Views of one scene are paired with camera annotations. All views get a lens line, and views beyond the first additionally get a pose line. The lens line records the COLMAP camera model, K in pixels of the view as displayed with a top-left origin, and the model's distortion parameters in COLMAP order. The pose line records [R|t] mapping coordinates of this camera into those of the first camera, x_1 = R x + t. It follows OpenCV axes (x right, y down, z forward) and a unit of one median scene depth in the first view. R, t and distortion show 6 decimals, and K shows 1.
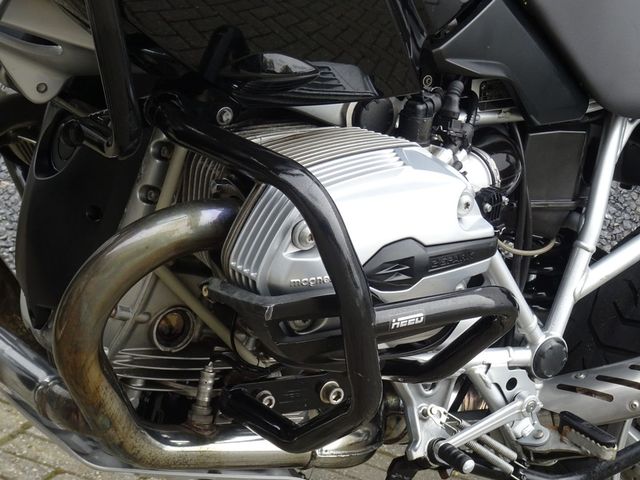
lens RADIAL K [[1723.1, 0, 320.6], [0, 1723.1, 239.5], [0, 0, 1]] dist [0.059352, 0.000000]
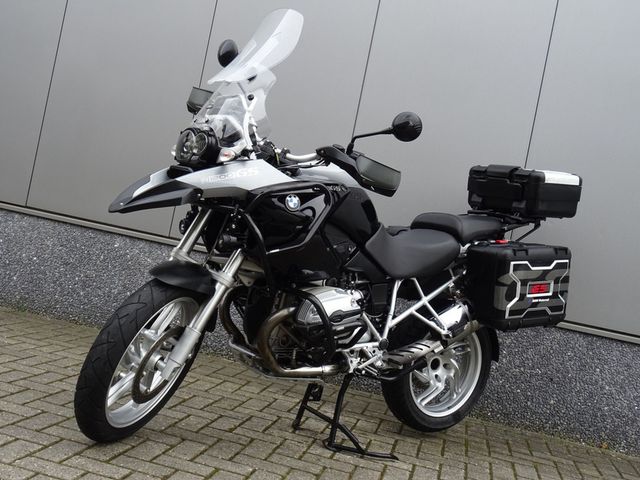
lens RADIAL K [[723.3, 0, 320.0], [0, 723.3, 240.5], [0, 0, 1]] dist [-0.007689, 0.000000]
pose [[0.996643, -0.081667, -0.005770, 0.024399], [0.079795, 0.984728, -0.154738, 0.090284], [0.018319, 0.153758, 0.987939, -0.693462]]
